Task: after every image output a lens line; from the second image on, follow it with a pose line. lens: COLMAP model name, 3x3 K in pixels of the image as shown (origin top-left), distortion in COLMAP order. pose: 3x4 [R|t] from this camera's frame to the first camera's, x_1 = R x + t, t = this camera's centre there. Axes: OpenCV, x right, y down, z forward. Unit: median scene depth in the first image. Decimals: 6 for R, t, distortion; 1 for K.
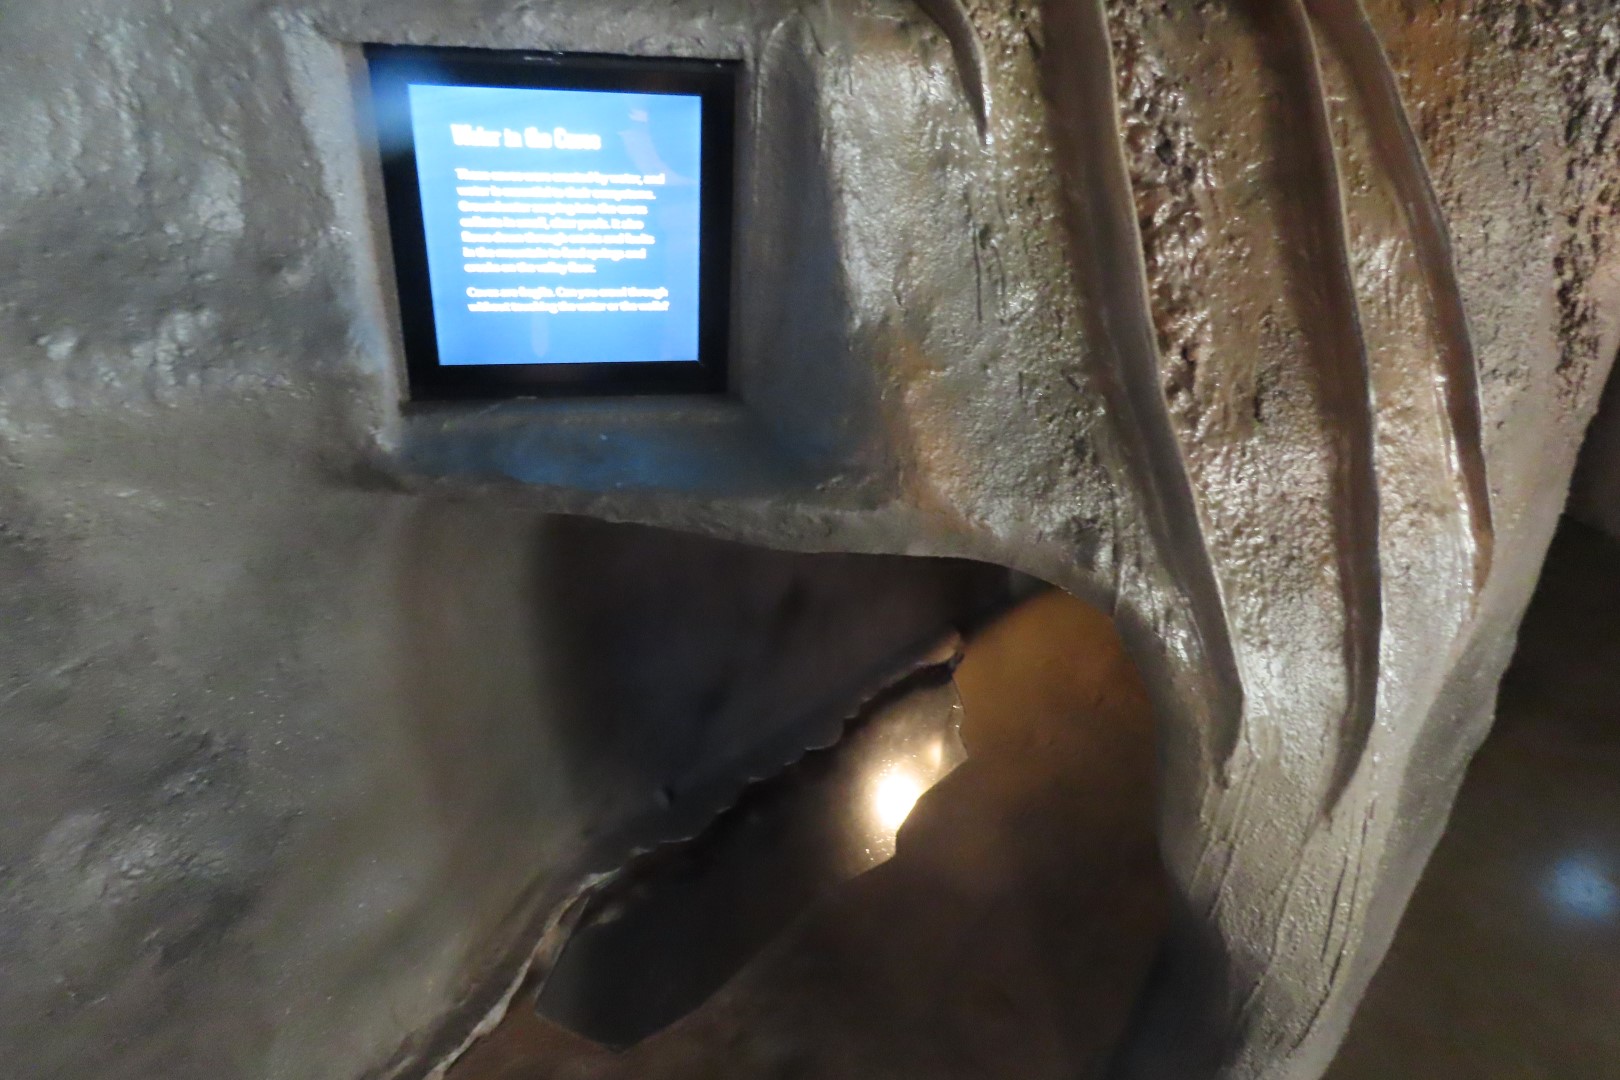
lens RADIAL K [[1015.2, 0, 810.0], [0, 1015.2, 540.0], [0, 0, 1]] dist [-0.008093, 0.000998]
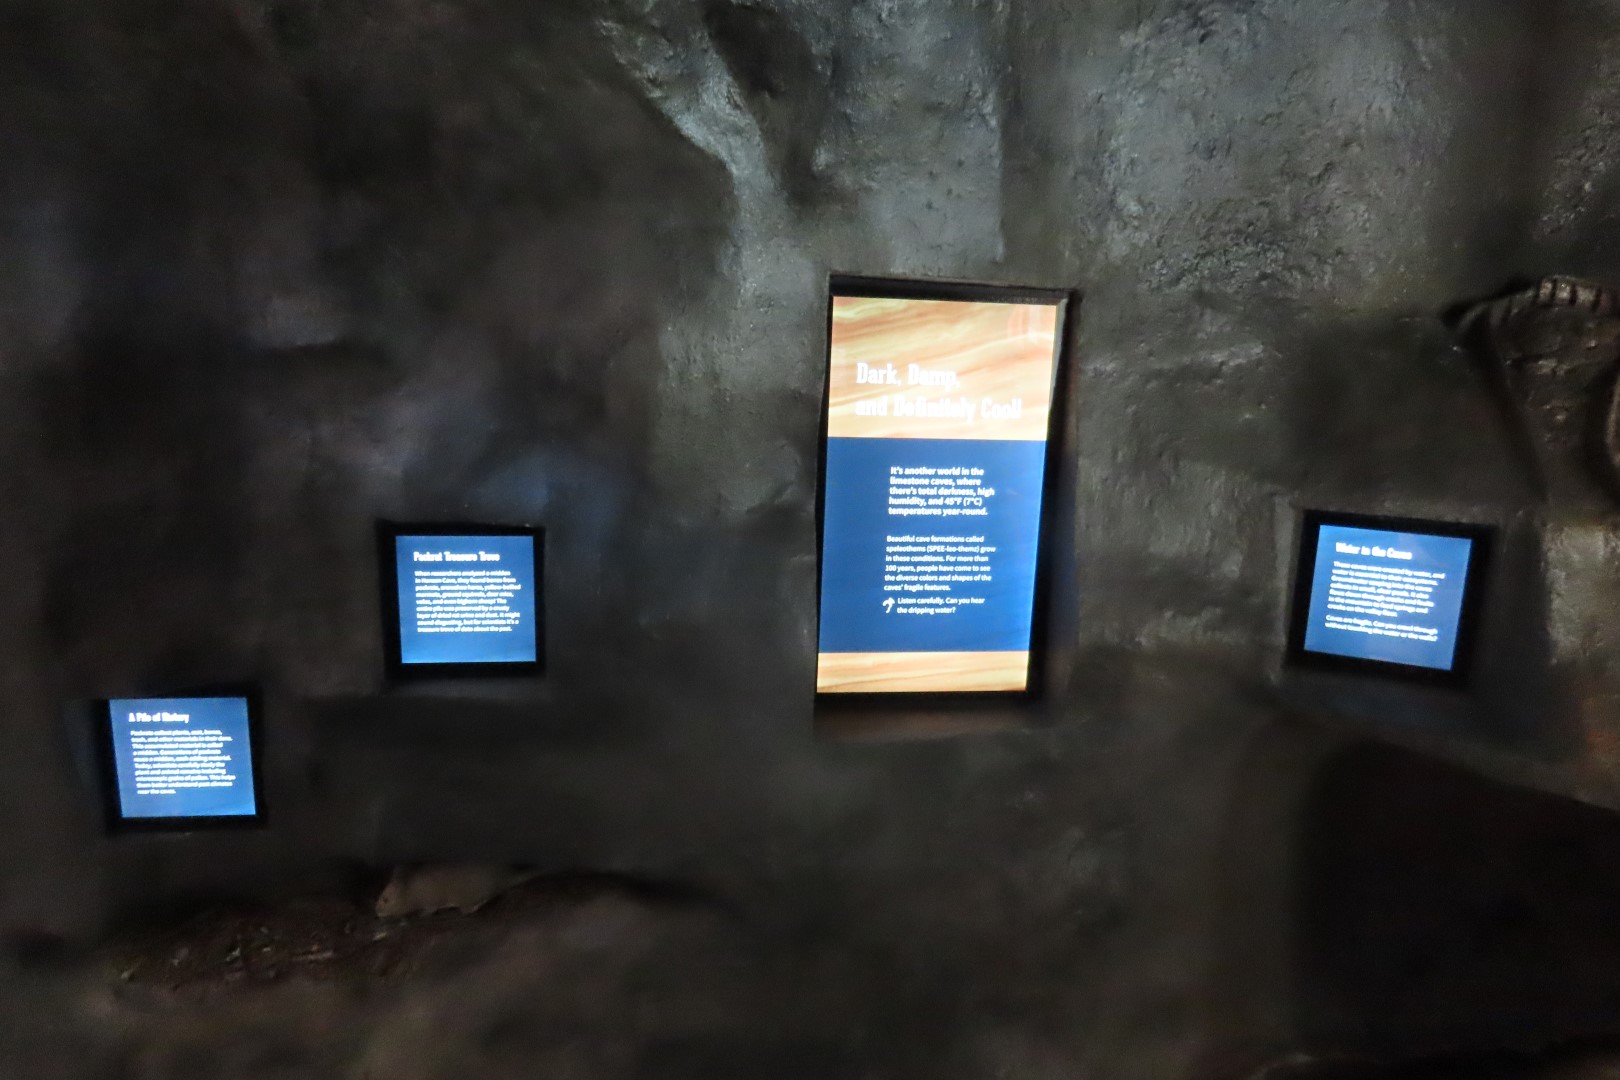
lens RADIAL K [[1048.1, 0, 810.0], [0, 1048.1, 540.0], [0, 0, 1]] dist [-0.004717, -0.003641]
pose [[0.784573, 0.086802, -0.613931, 0.132200], [-0.286357, 0.928956, -0.234607, 0.414157], [0.549951, 0.359870, 0.753690, -1.251568]]
